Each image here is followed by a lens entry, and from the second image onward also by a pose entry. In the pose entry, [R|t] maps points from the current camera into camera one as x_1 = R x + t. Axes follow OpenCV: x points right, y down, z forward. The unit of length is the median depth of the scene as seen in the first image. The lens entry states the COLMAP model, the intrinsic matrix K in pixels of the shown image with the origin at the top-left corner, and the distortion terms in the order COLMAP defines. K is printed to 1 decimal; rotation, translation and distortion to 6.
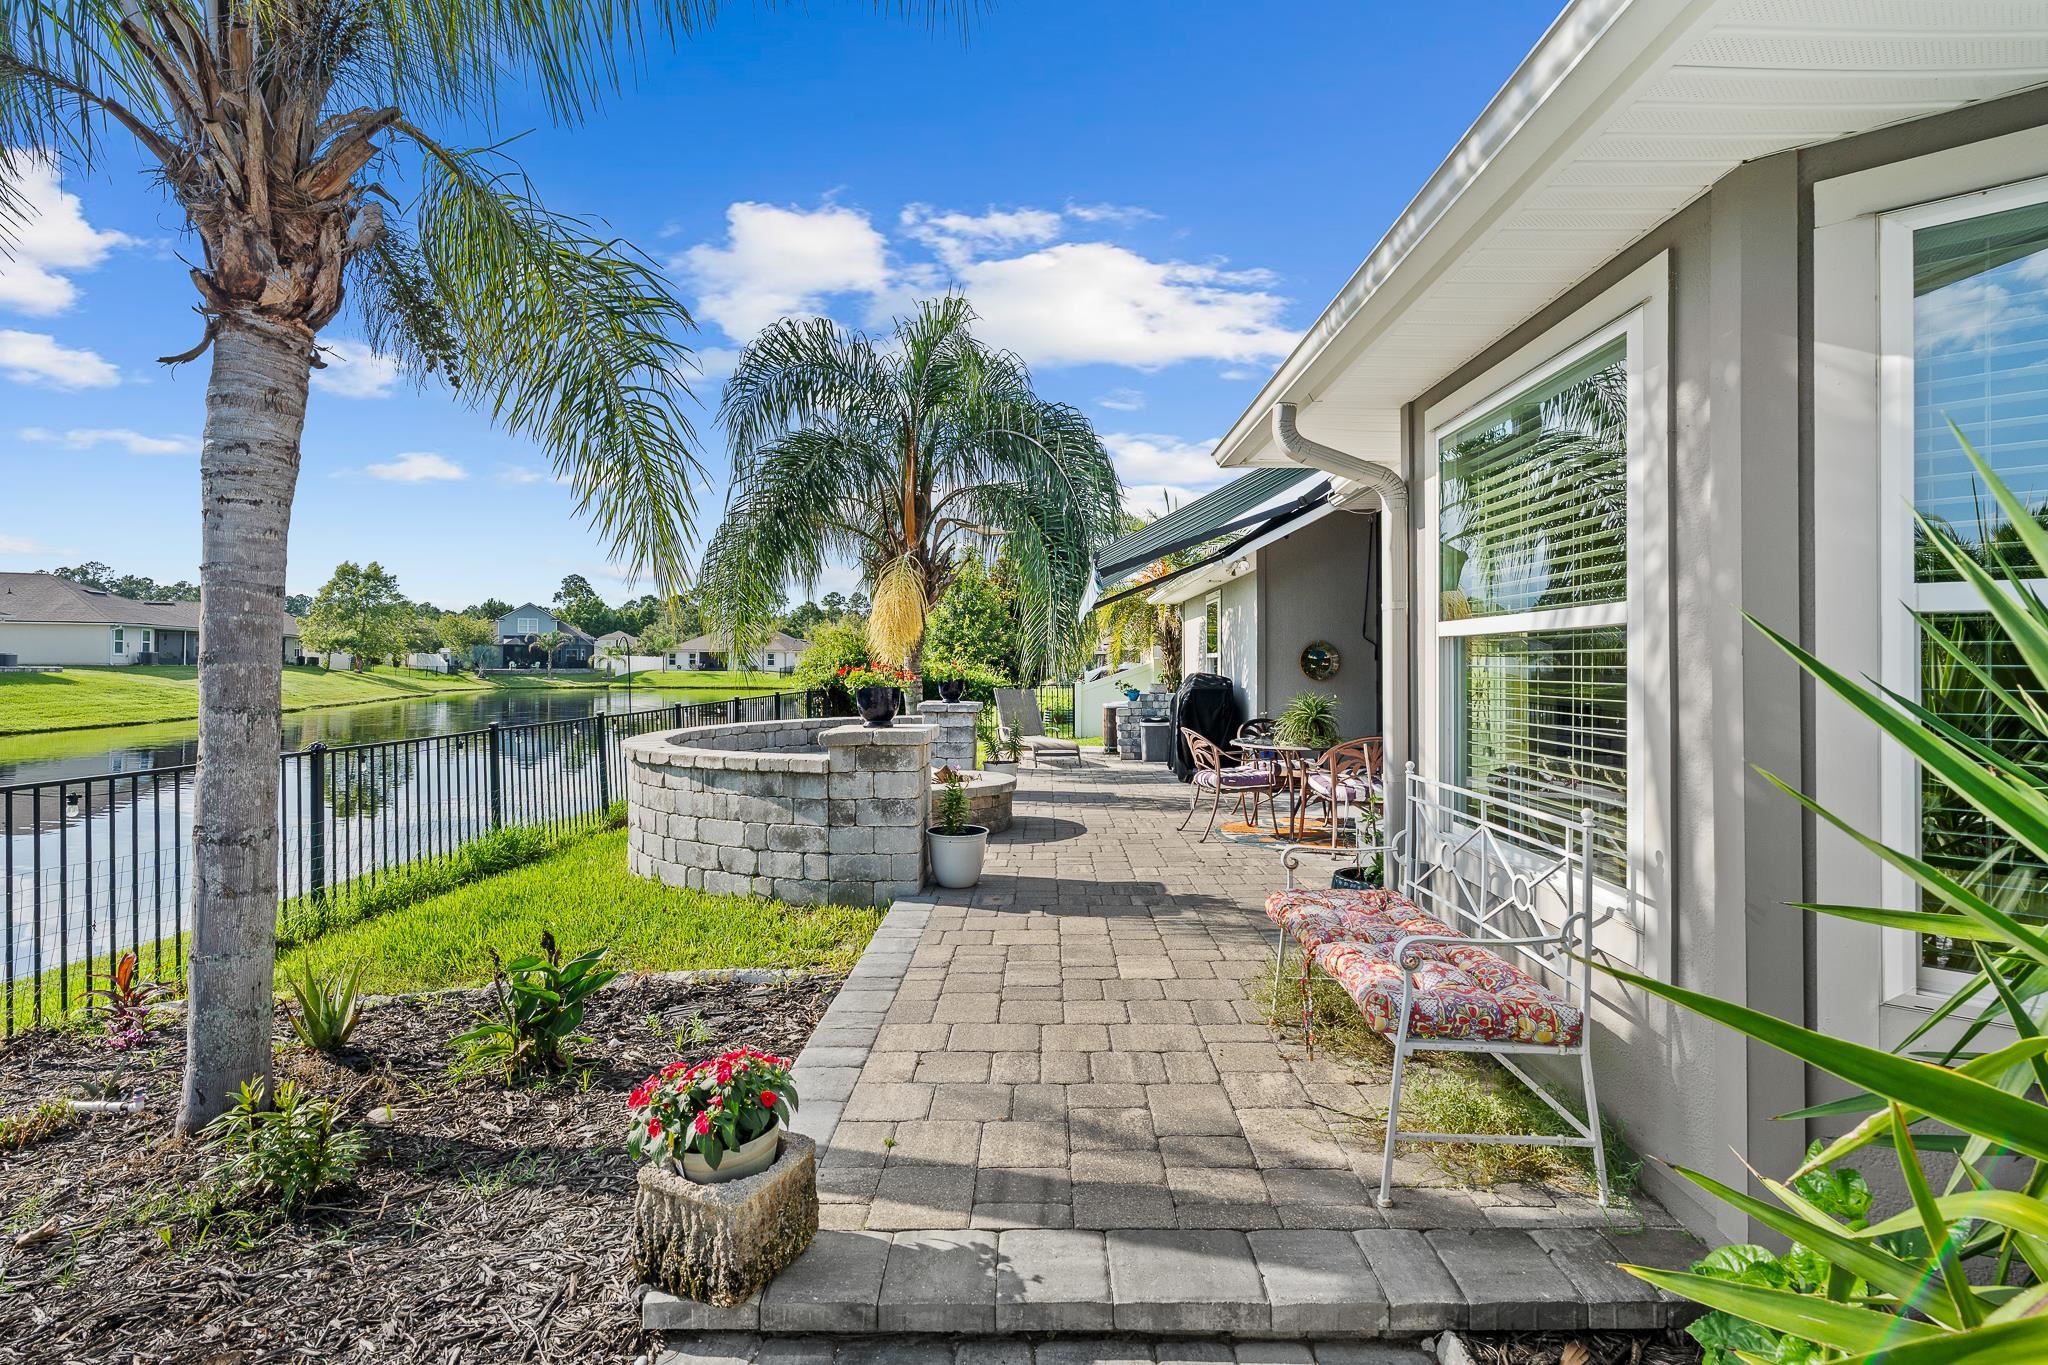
lens RADIAL K [[926.9, 0, 1023.2], [0, 926.9, 663.3], [0, 0, 1]] dist [-0.003676, 0.001321]
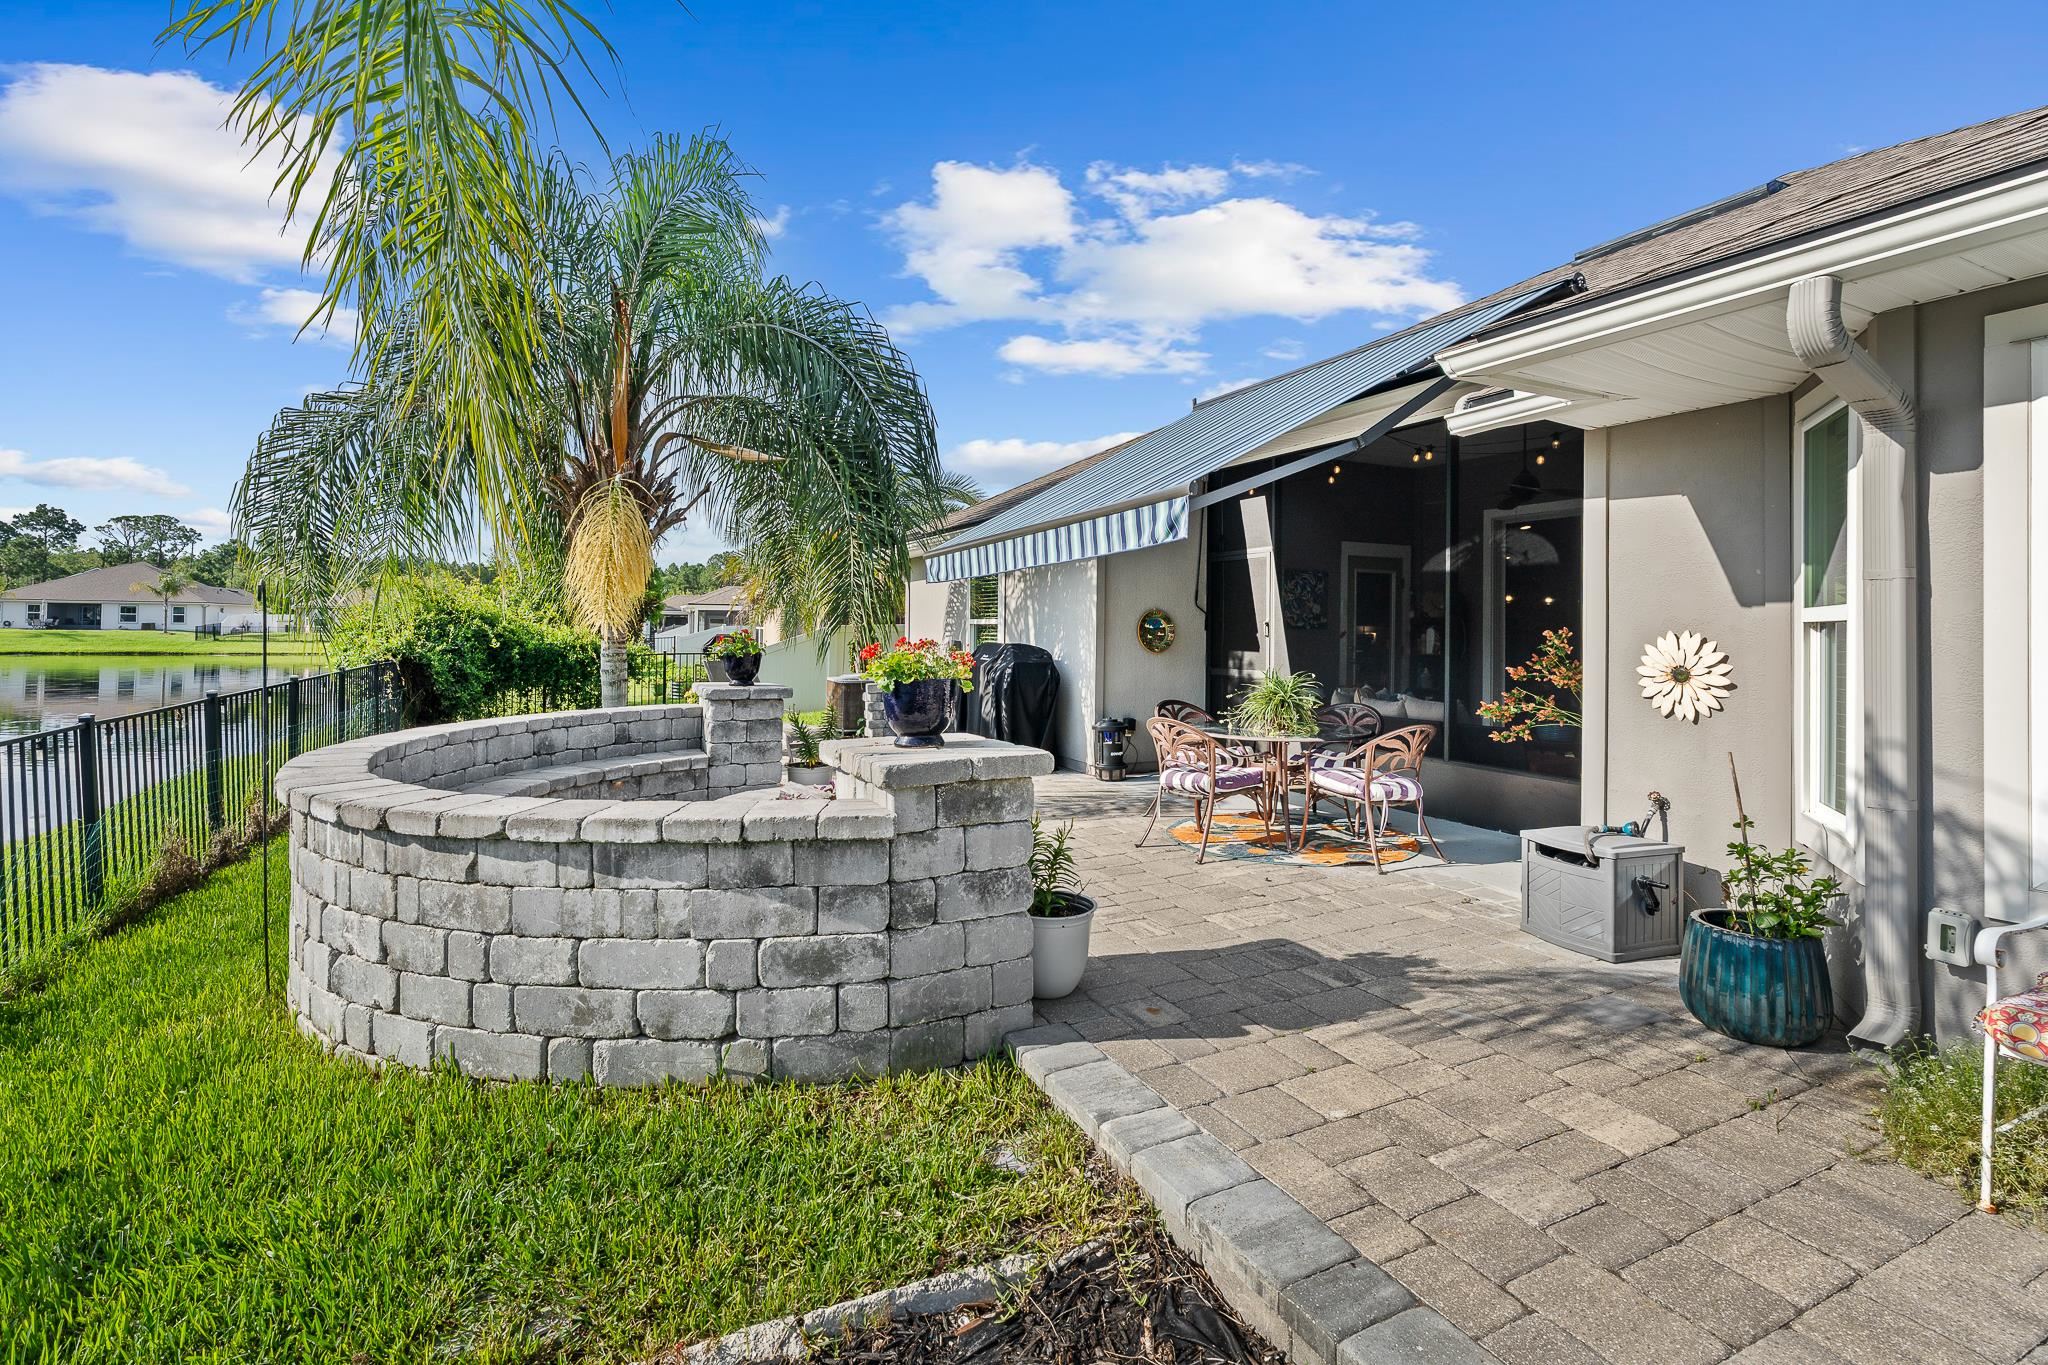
lens RADIAL K [[942.4, 0, 1027.2], [0, 942.4, 619.2], [0, 0, 1]] dist [-0.001741, 0.000161]
pose [[0.887814, 0.012106, 0.460044, -0.396659], [-0.009169, 0.999921, -0.008618, -0.008637], [-0.460112, 0.003433, 0.887854, 0.449534]]
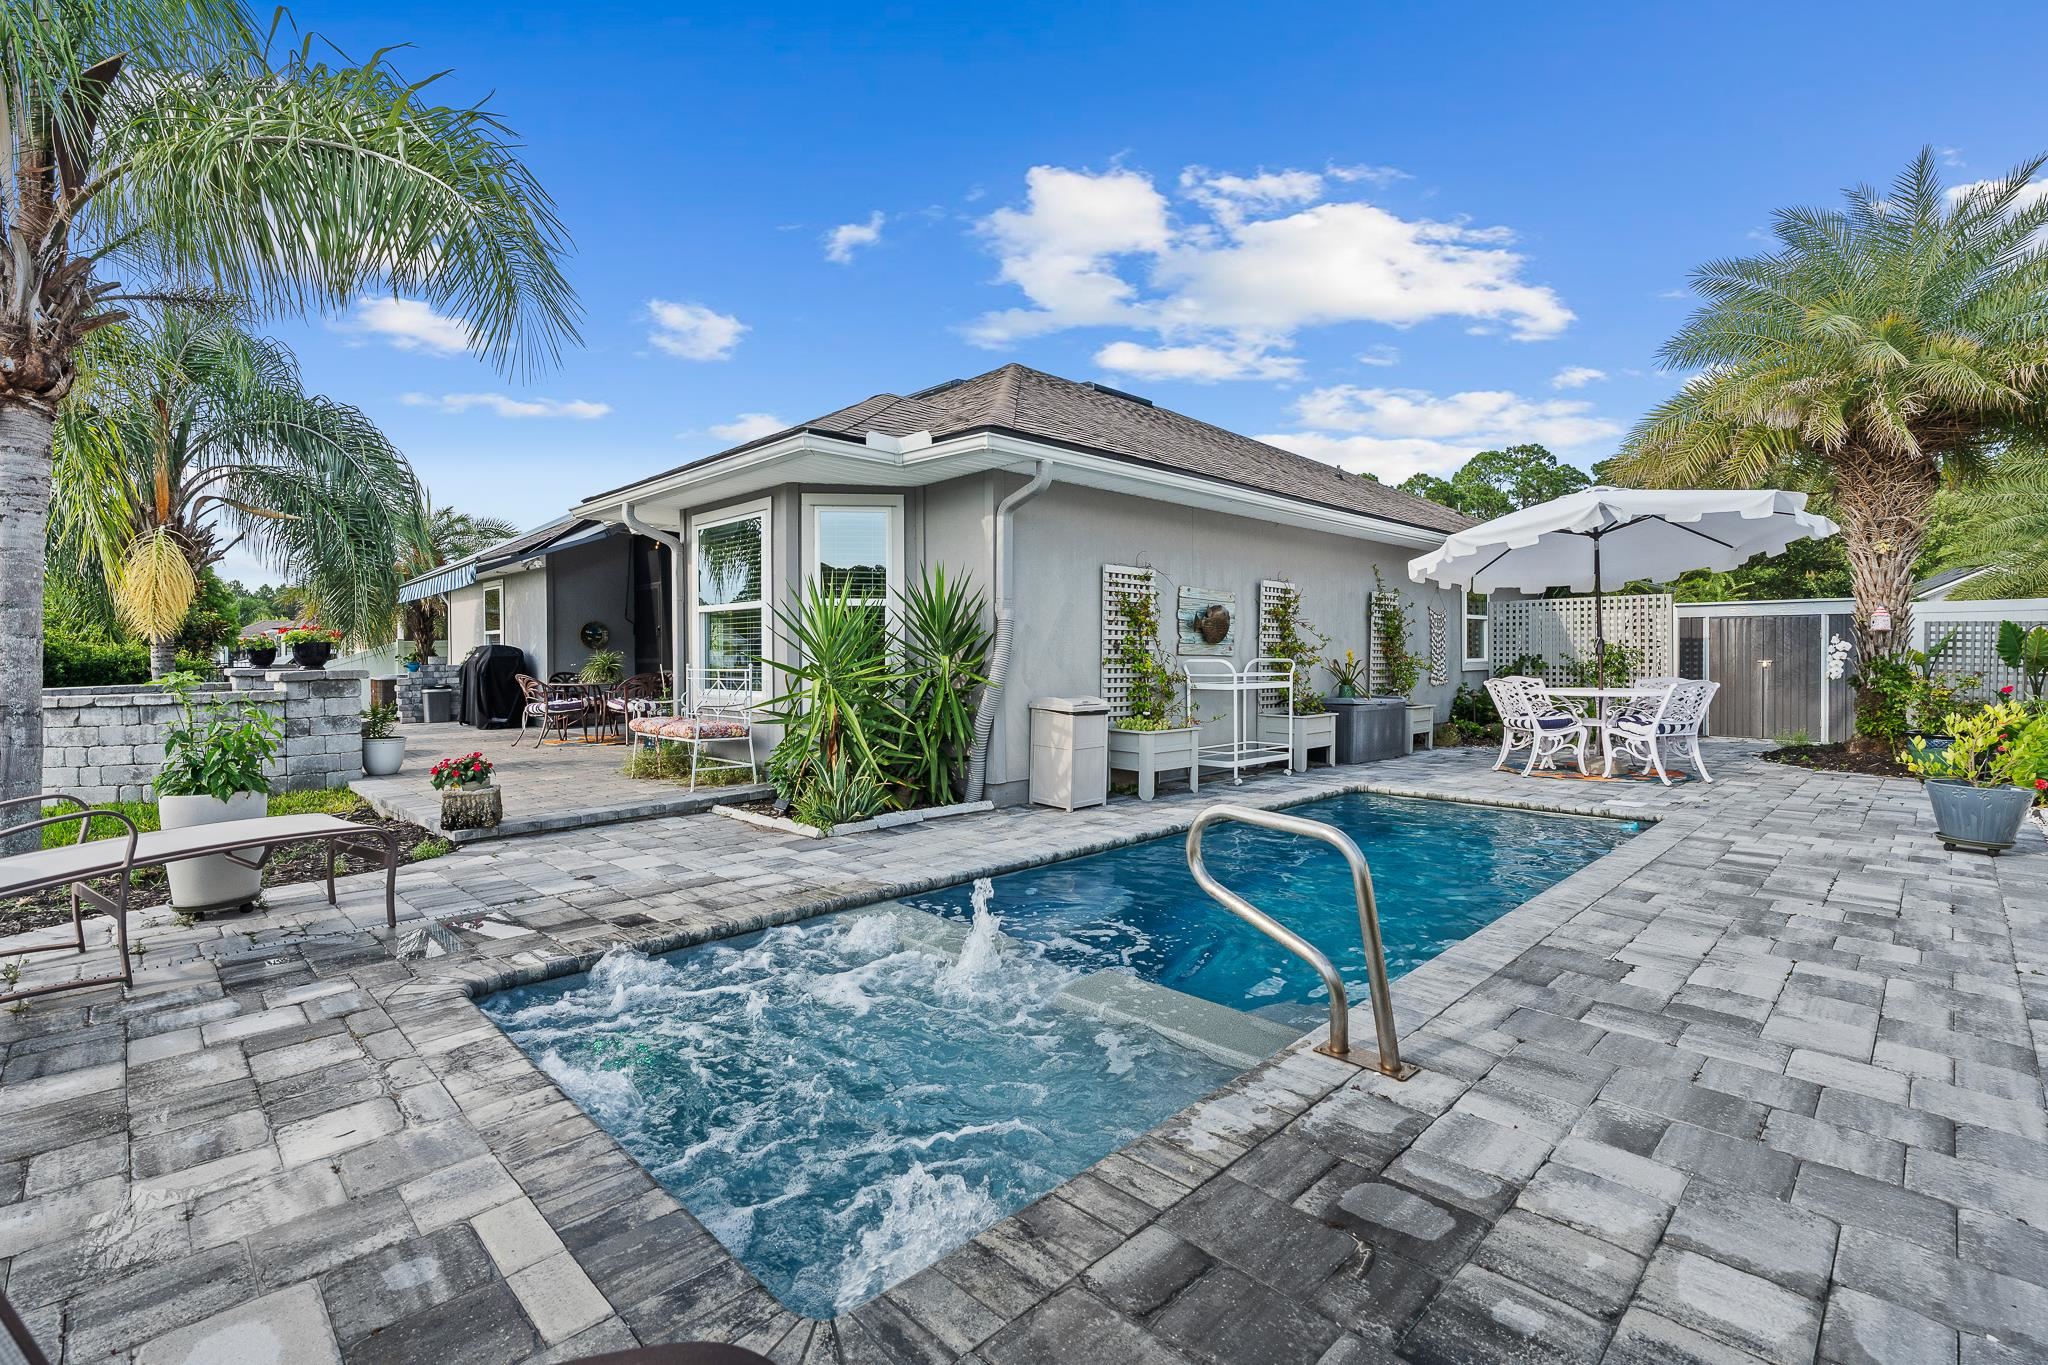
lens RADIAL K [[917.8, 0, 1014.5], [0, 917.8, 661.6], [0, 0, 1]] dist [-0.001984, 0.000556]
pose [[0.695495, -0.011920, 0.718432, -0.439339], [0.005967, 0.999924, 0.010813, 0.049041], [-0.718506, -0.003234, 0.695513, -0.789969]]
